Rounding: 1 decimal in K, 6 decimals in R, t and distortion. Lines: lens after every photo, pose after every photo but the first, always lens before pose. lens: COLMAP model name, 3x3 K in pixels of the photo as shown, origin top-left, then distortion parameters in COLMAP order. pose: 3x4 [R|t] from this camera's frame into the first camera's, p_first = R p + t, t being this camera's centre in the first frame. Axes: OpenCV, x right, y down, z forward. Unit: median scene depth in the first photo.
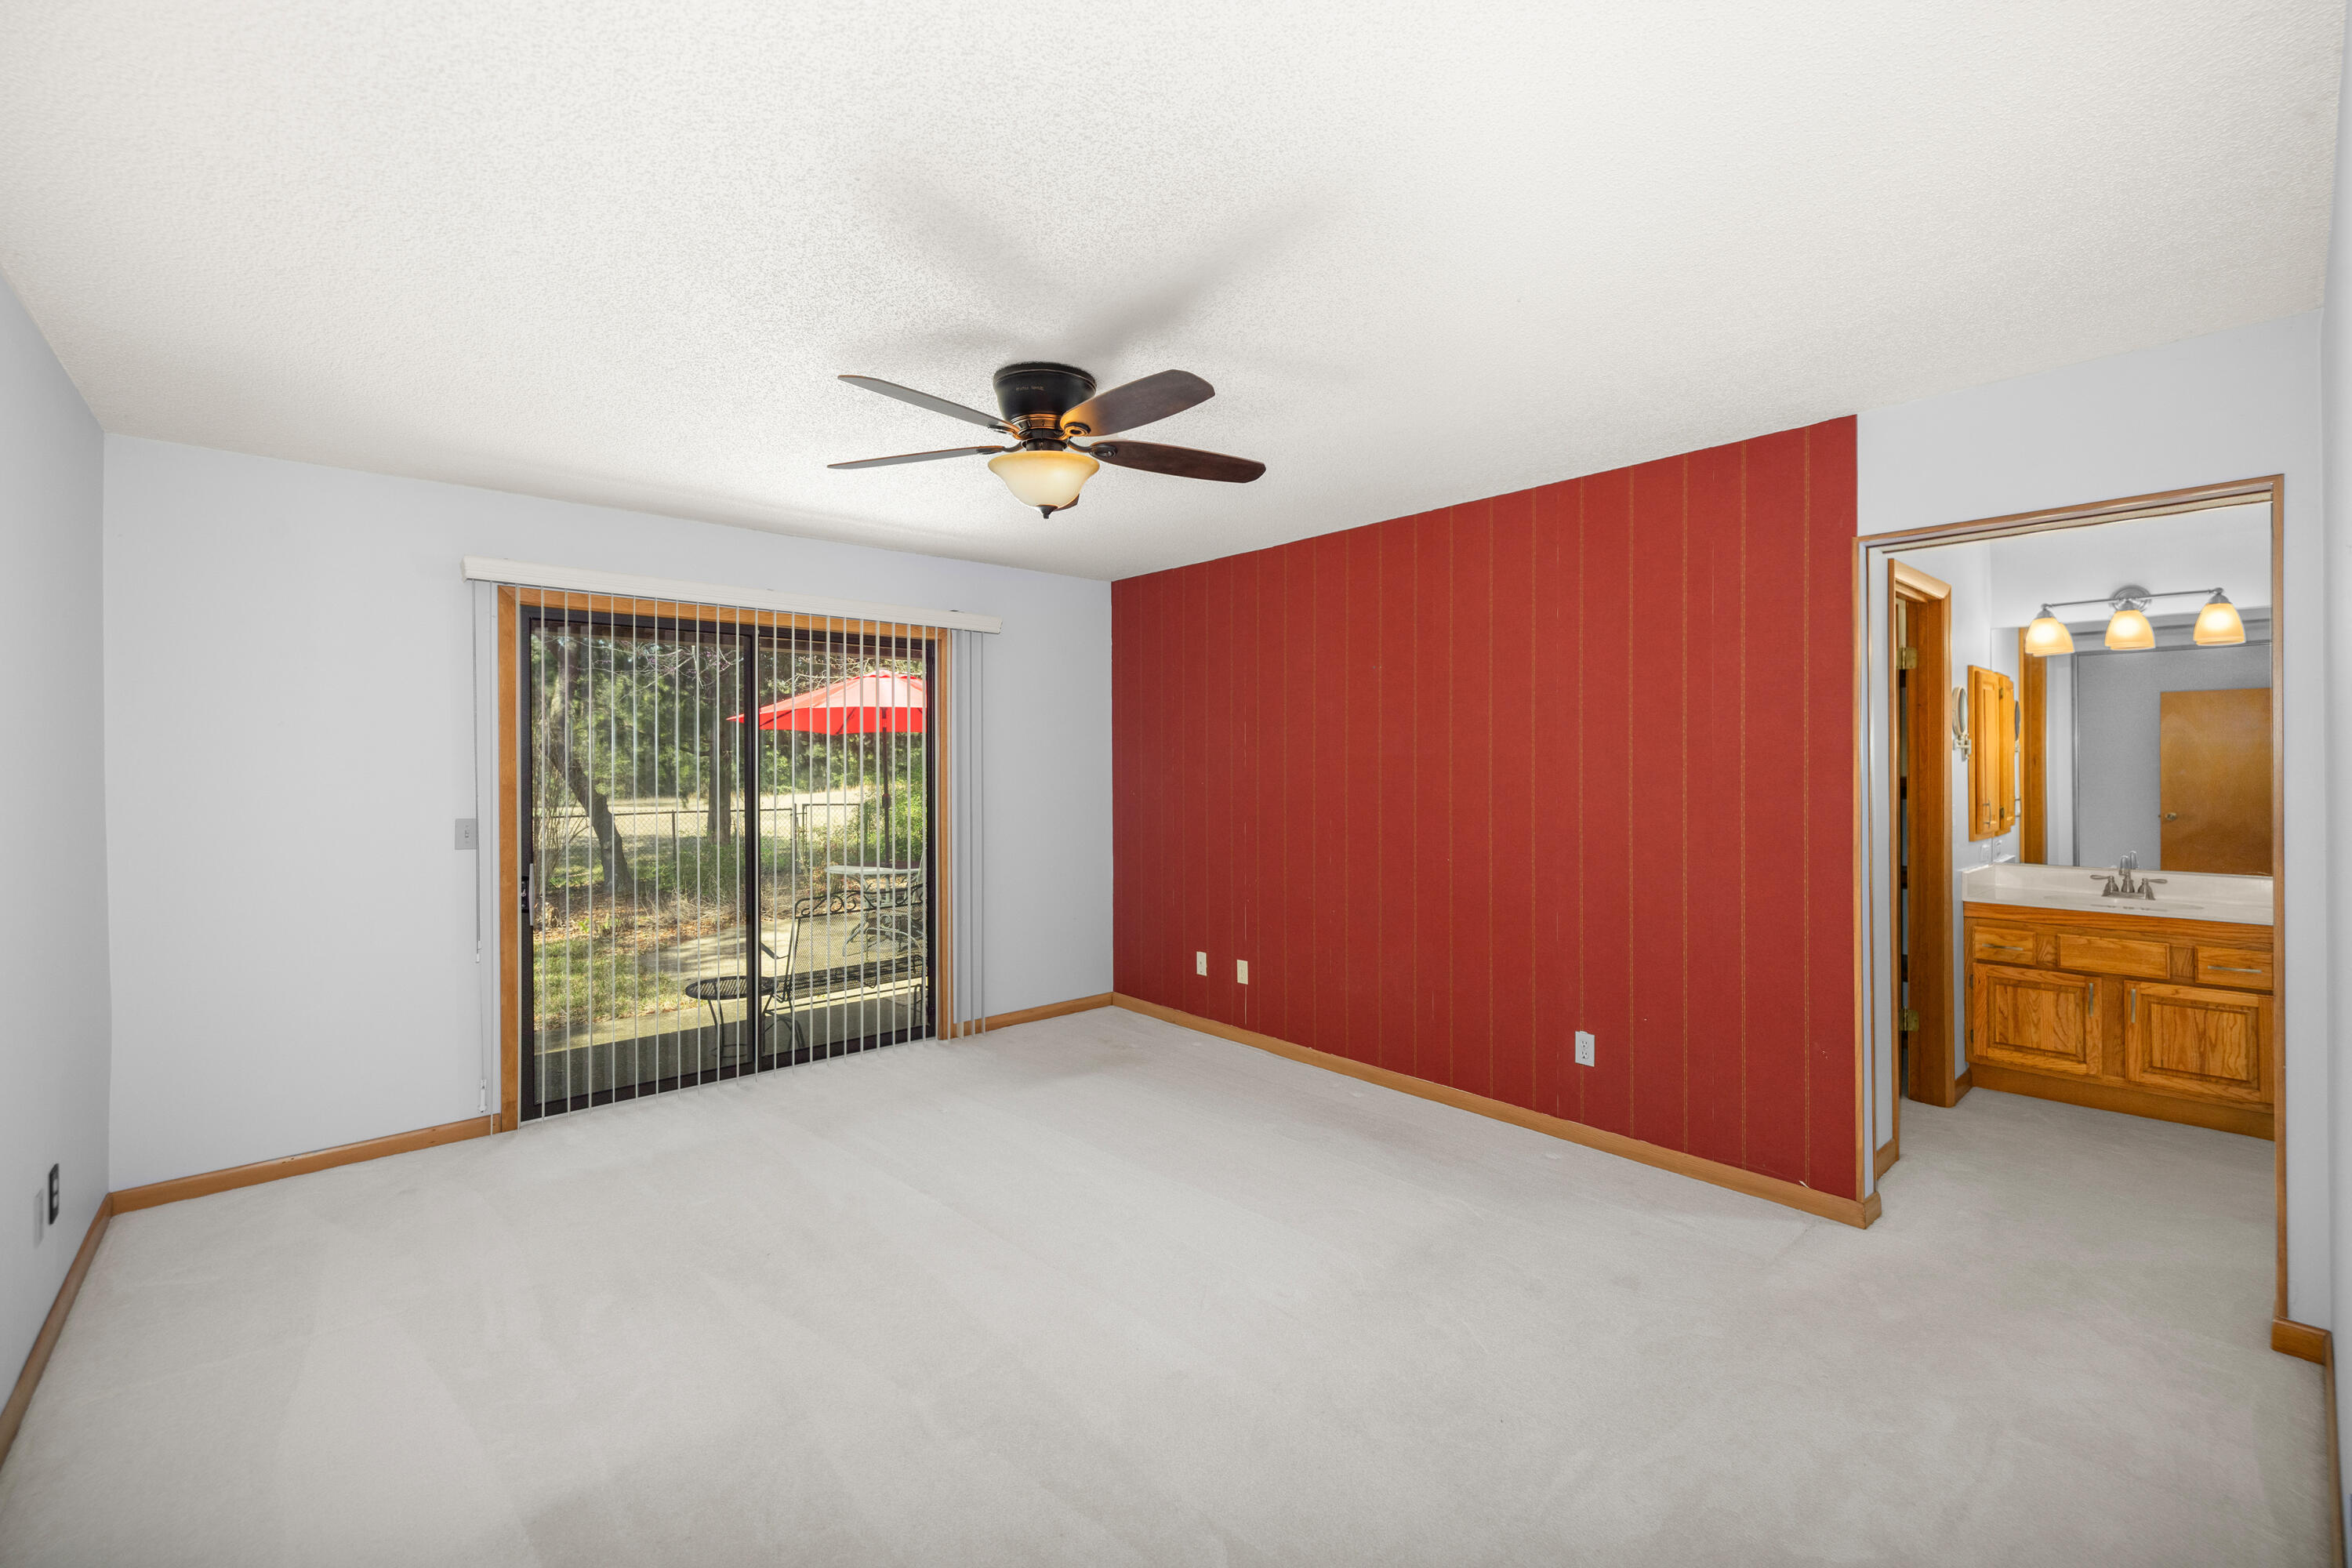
lens RADIAL K [[997.3, 0, 1182.2], [0, 997.3, 765.2], [0, 0, 1]] dist [-0.000268, 0.000131]
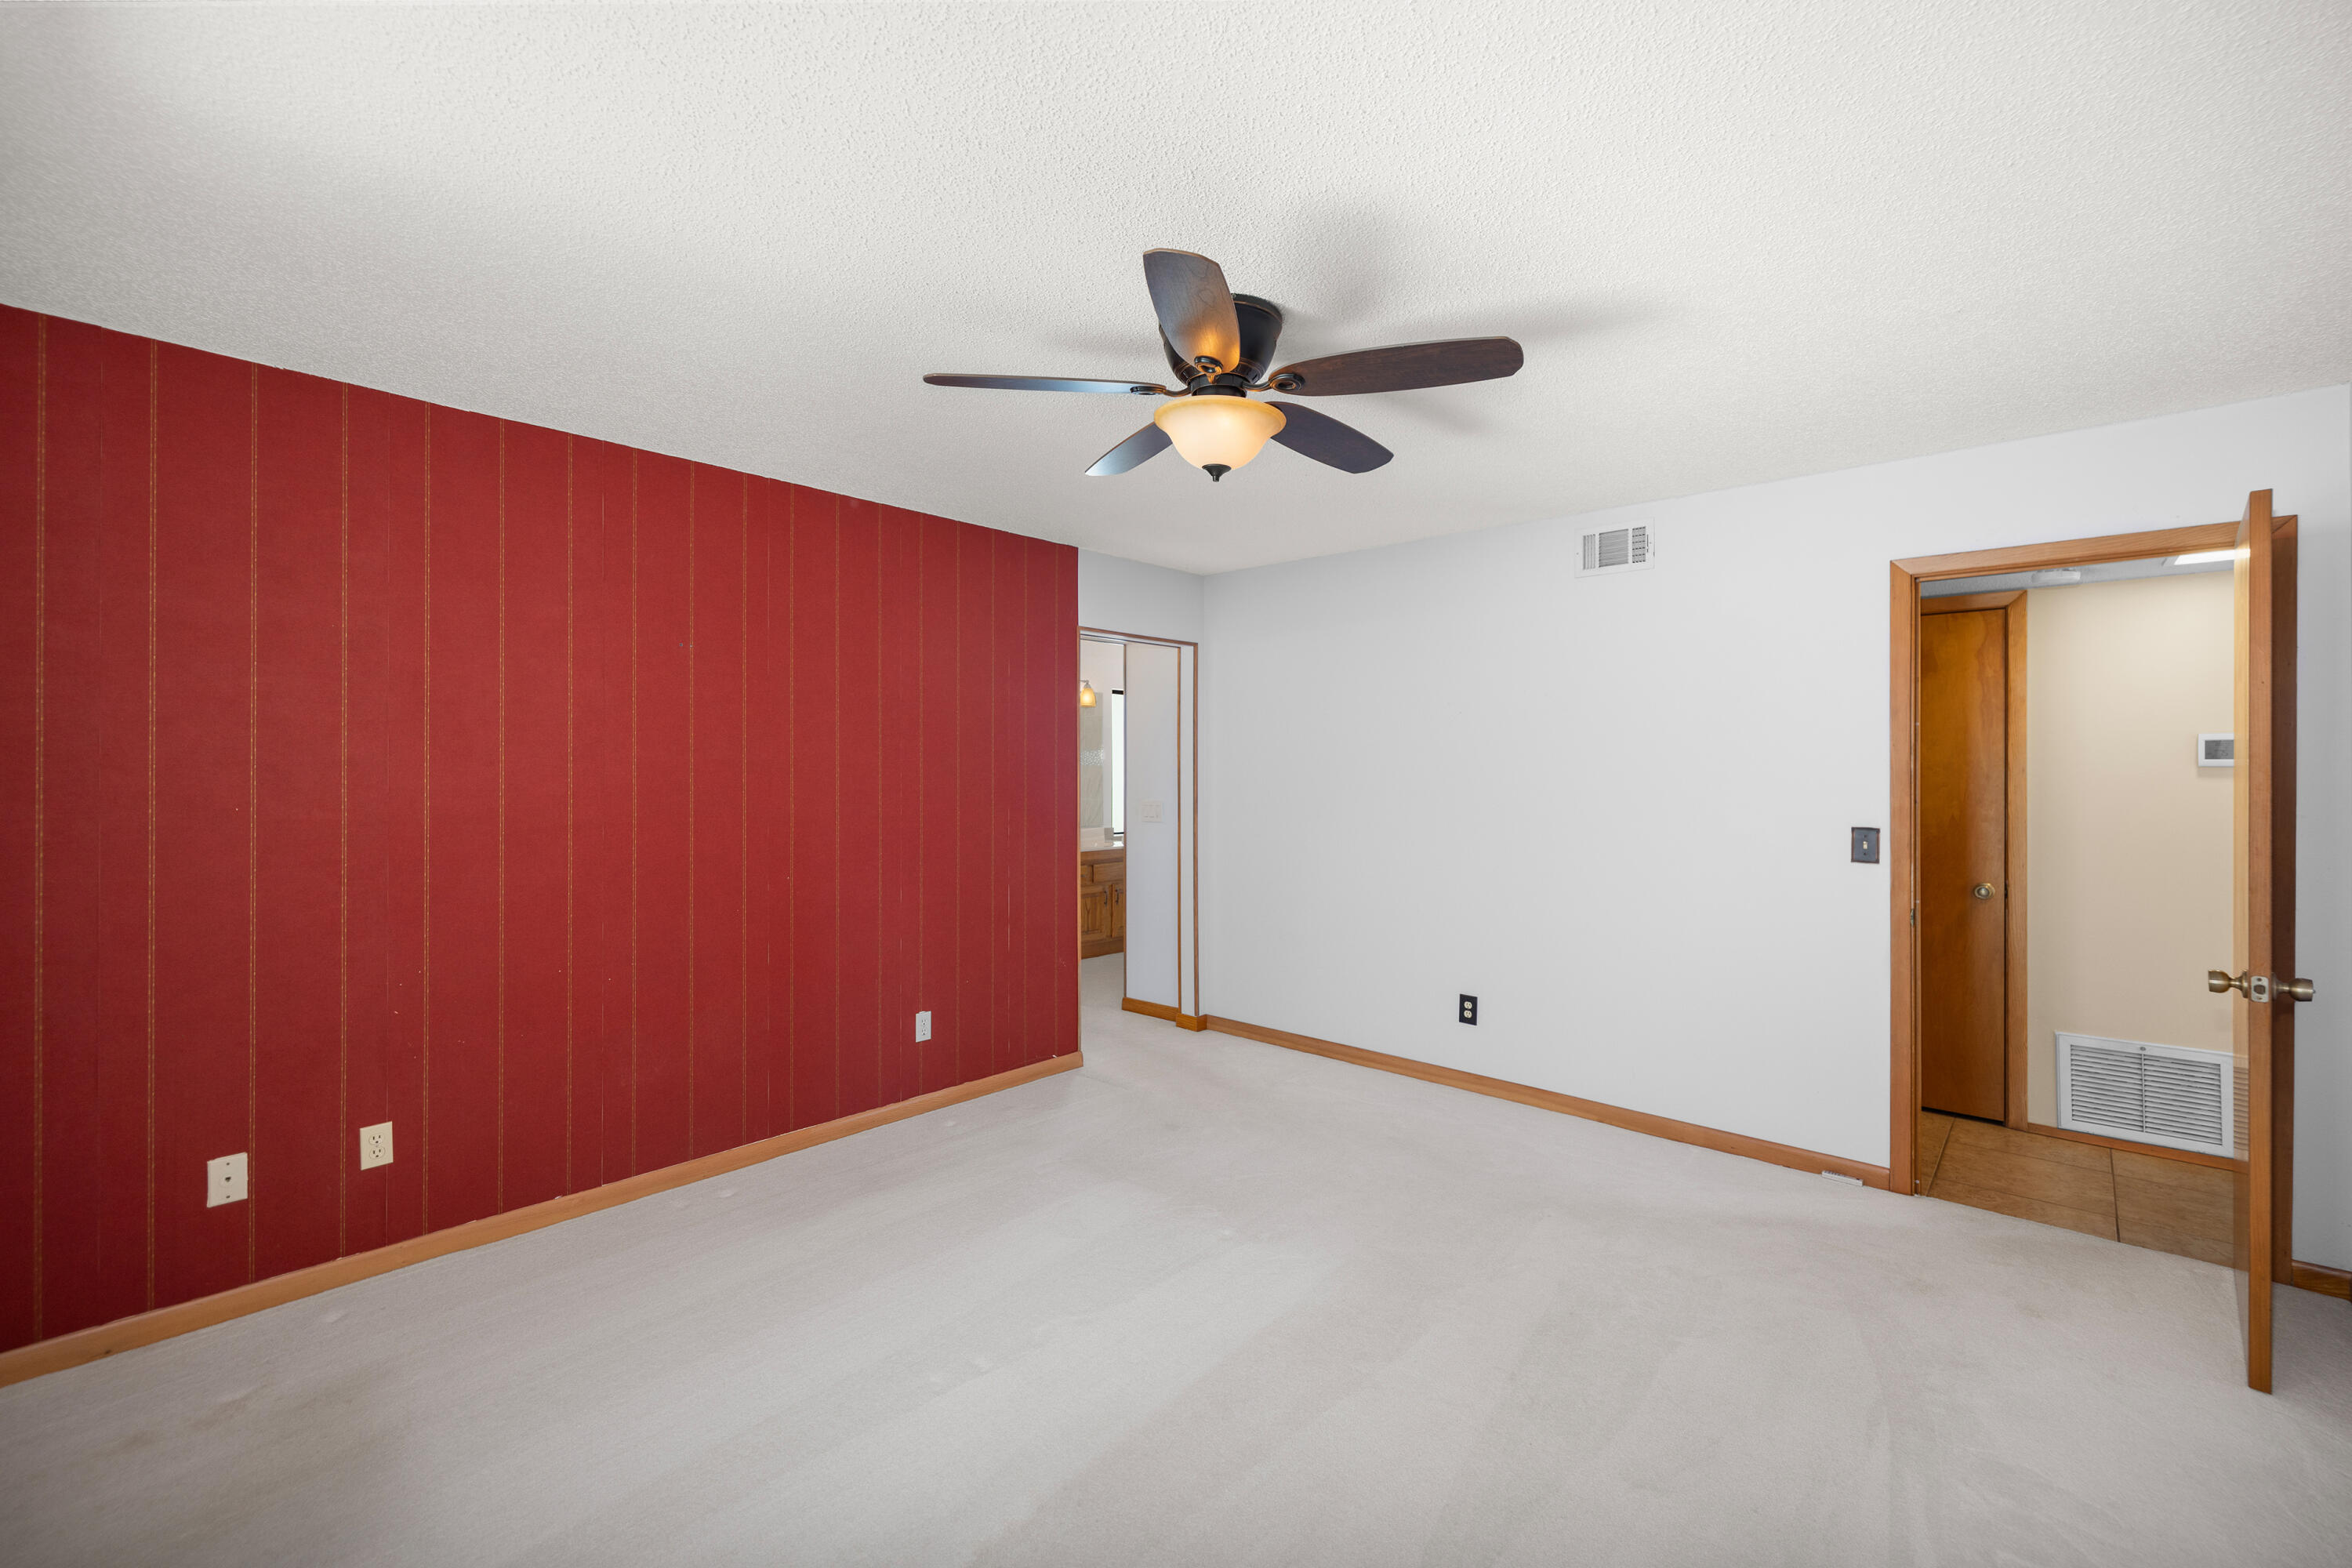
lens RADIAL K [[997.3, 0, 1182.2], [0, 997.3, 765.2], [0, 0, 1]] dist [-0.000268, 0.000131]
pose [[-0.109286, 0.001857, 0.994009, -0.739005], [-0.000275, 0.999998, -0.001898, -0.004540], [-0.994010, -0.000481, -0.109285, 0.842055]]
